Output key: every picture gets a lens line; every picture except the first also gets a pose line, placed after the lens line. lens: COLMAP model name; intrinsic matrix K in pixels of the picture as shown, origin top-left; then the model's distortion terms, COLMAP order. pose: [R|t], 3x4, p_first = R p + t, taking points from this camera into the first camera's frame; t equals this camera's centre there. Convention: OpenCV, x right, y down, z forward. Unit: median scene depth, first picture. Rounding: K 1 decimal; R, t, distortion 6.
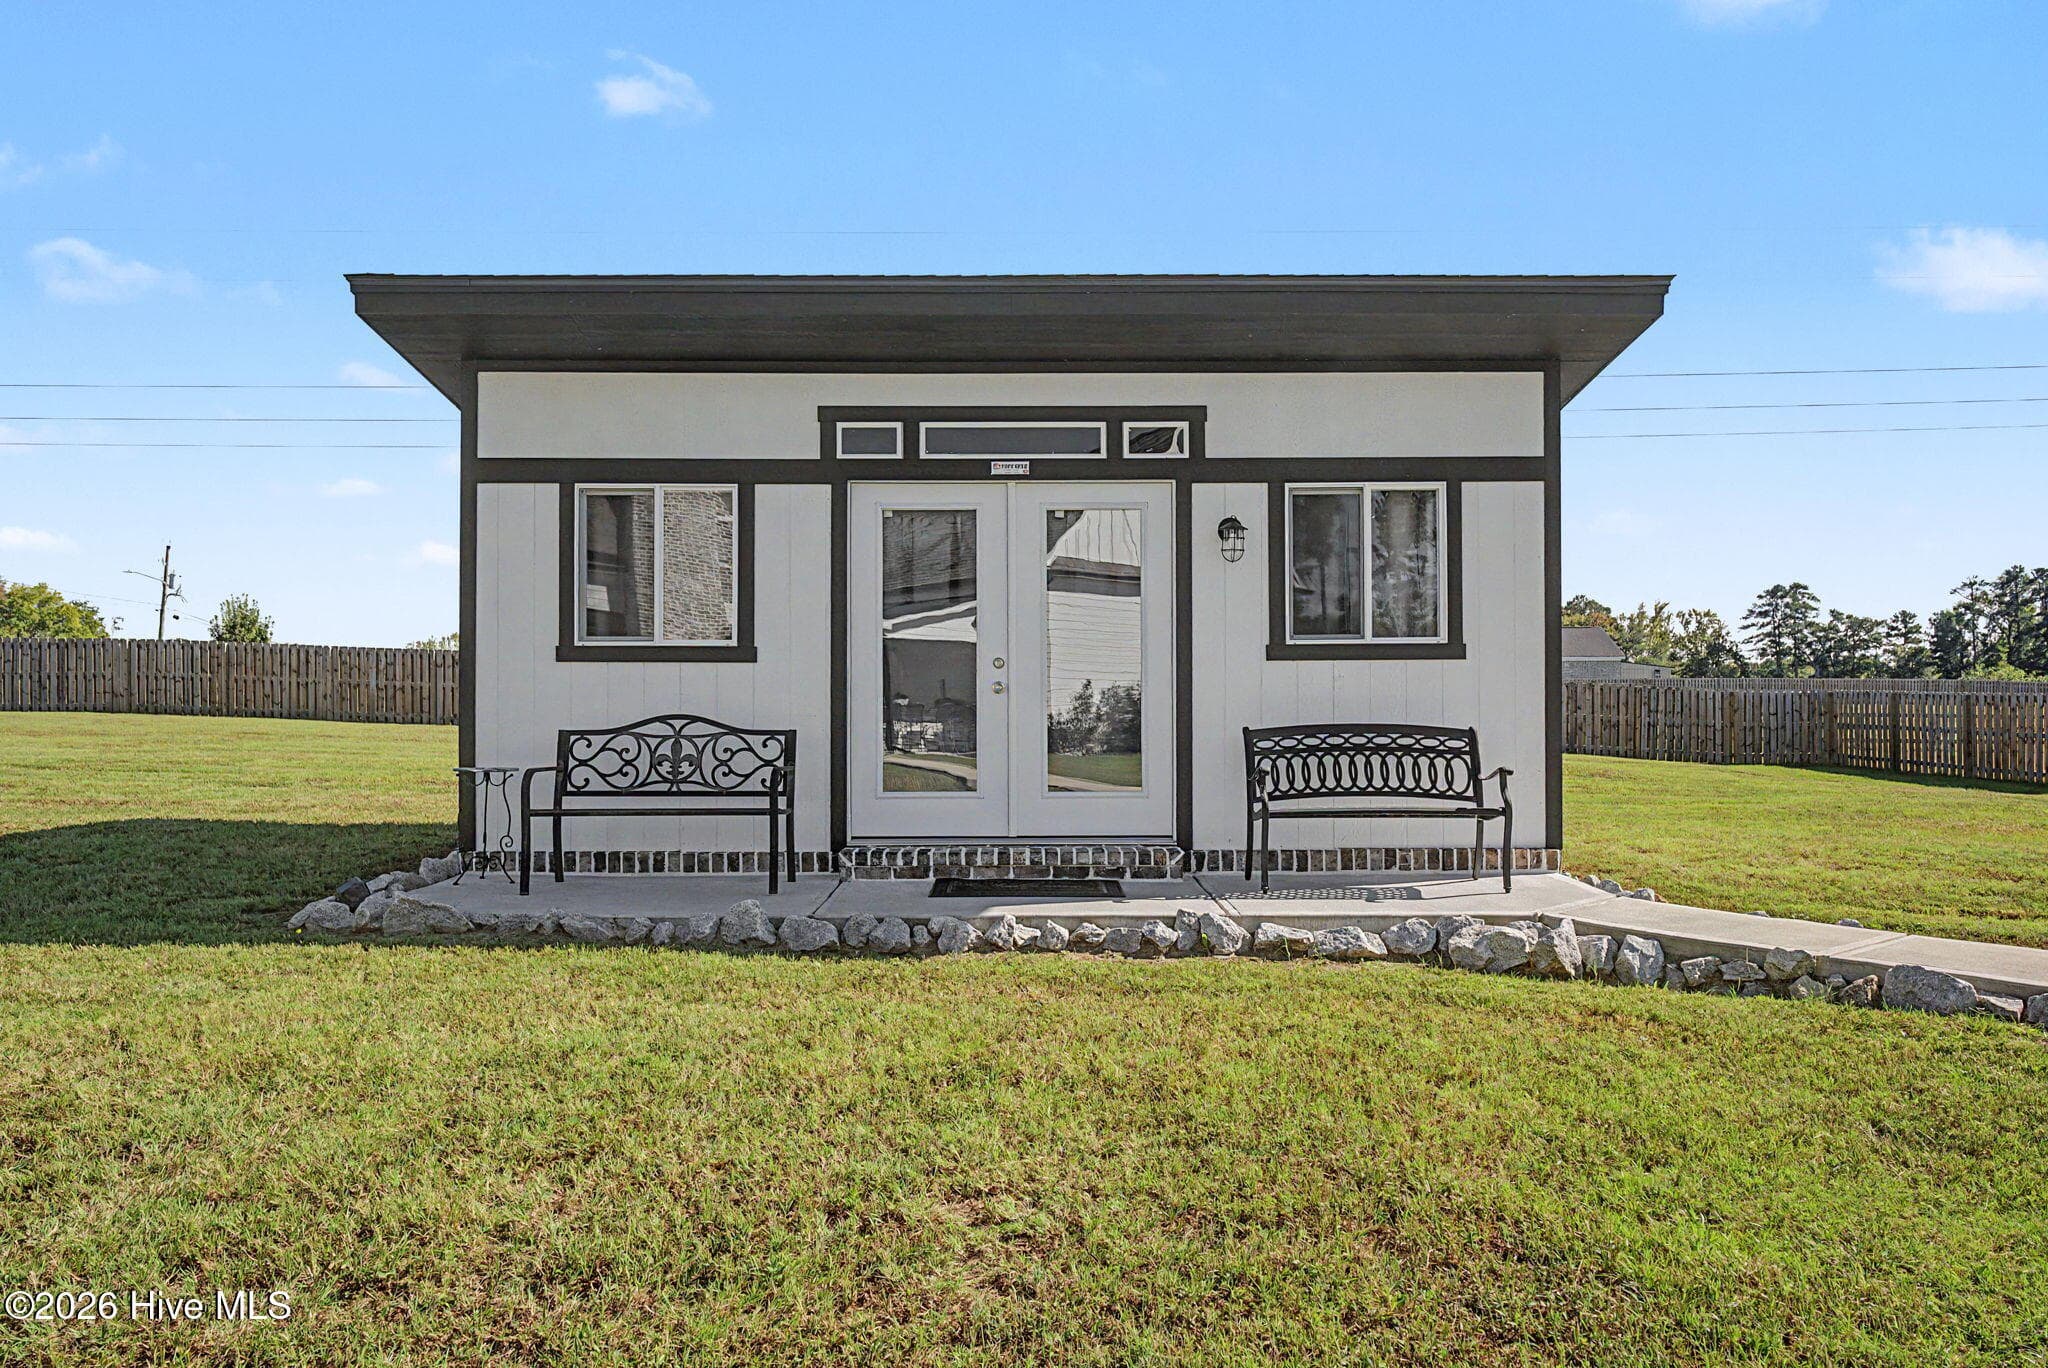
lens RADIAL K [[1756.7, 0, 1024.0], [0, 1756.7, 684.0], [0, 0, 1]] dist [-0.005011, 0.001590]
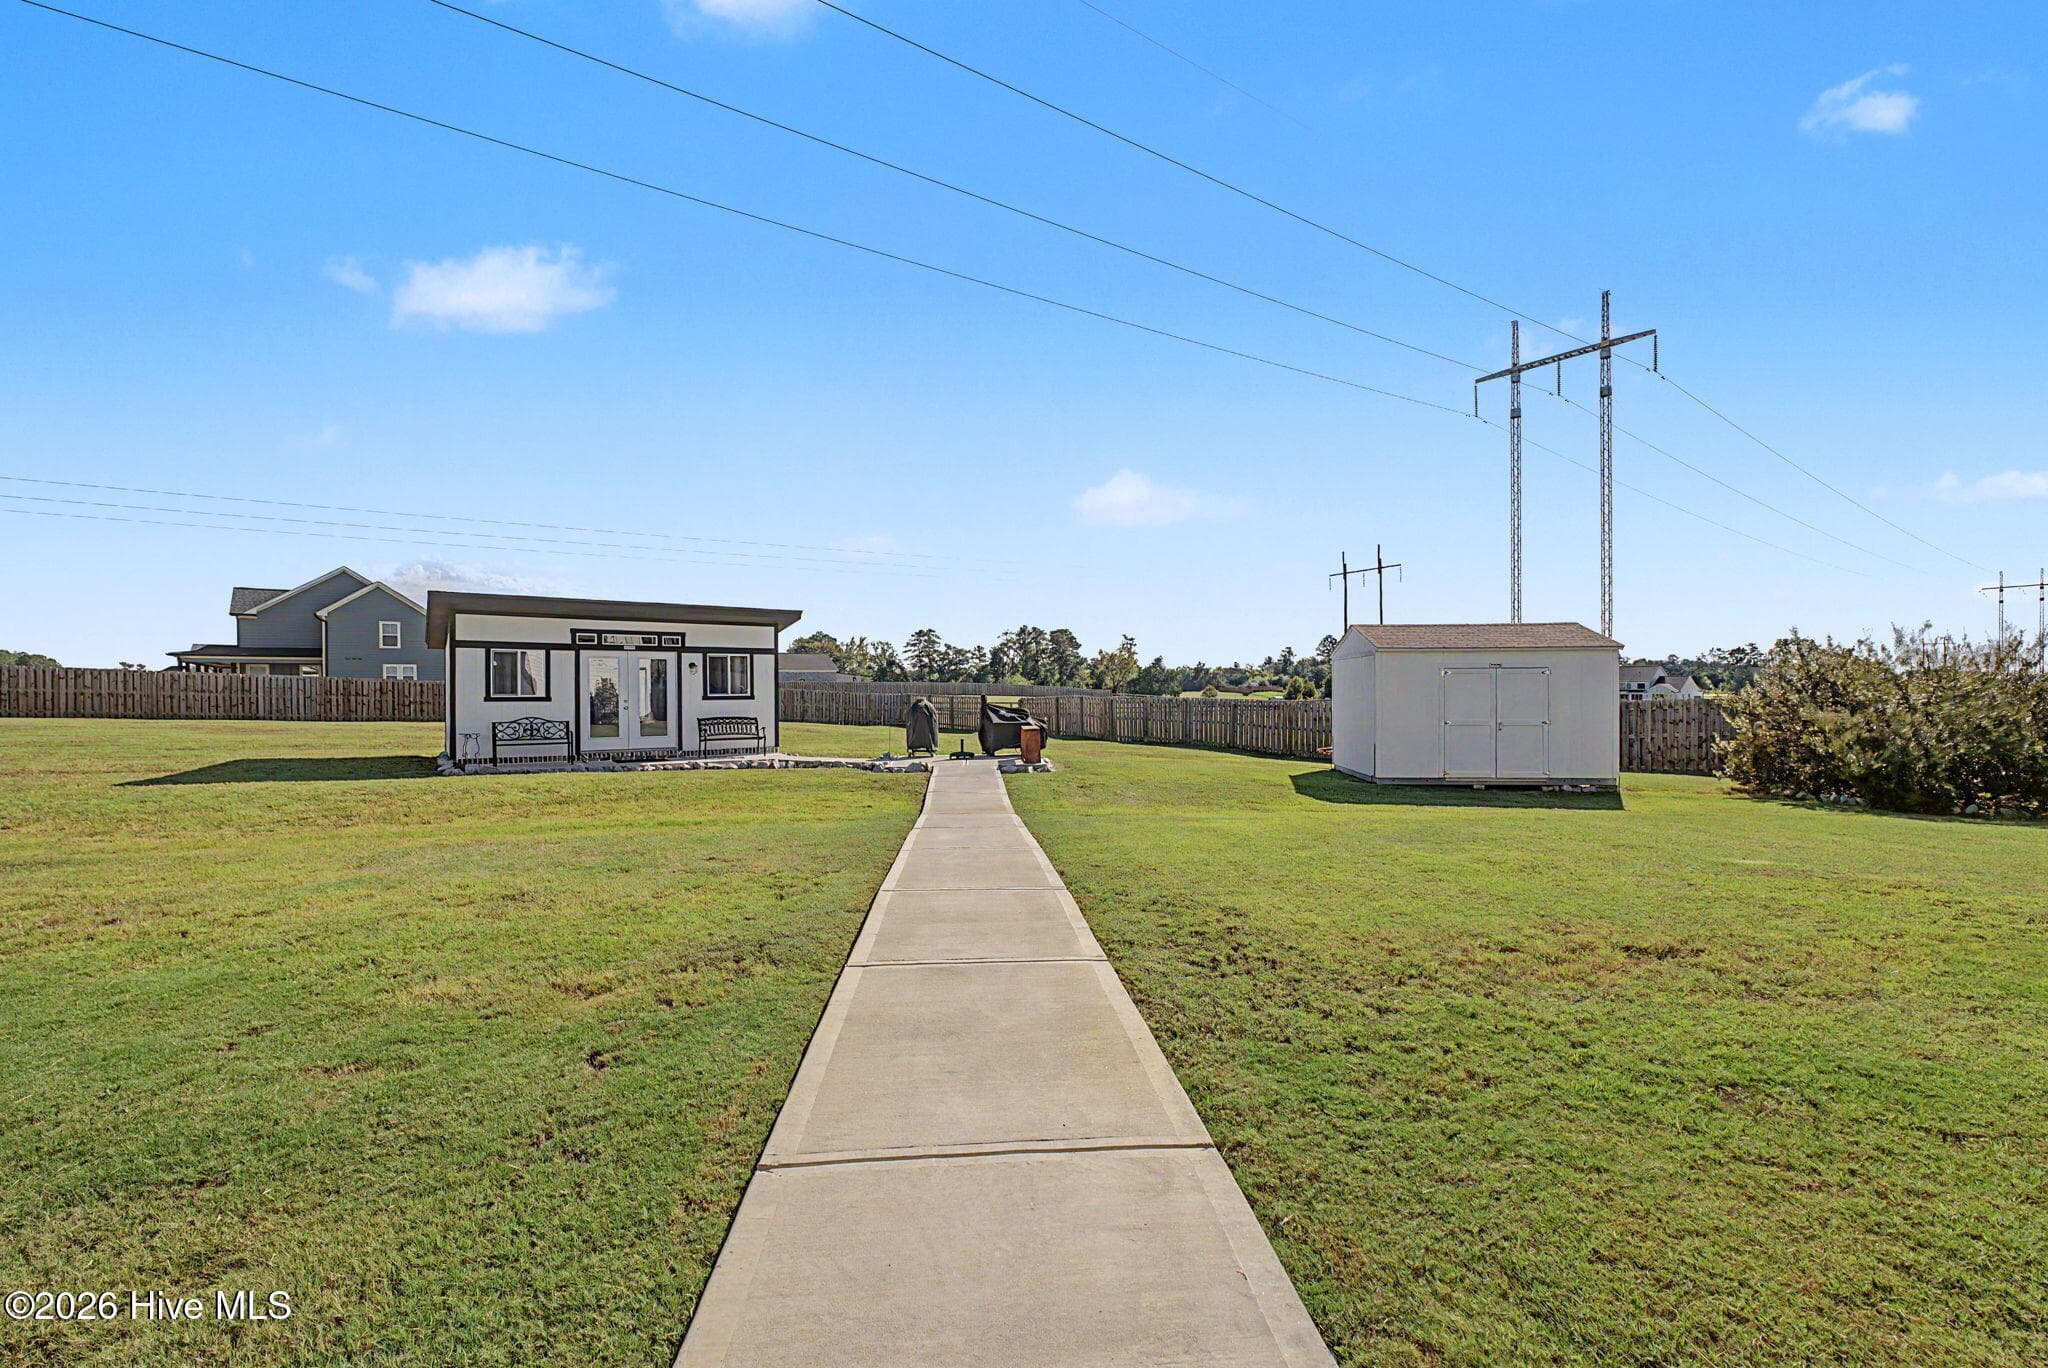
lens RADIAL K [[1214.4, 0, 1024.0], [0, 1214.4, 684.0], [0, 0, 1]] dist [-0.002168, -0.000971]
pose [[0.893675, -0.005405, 0.448683, -0.394423], [0.002353, 0.999970, 0.007359, -0.062578], [-0.448709, -0.005521, 0.893661, -1.562557]]
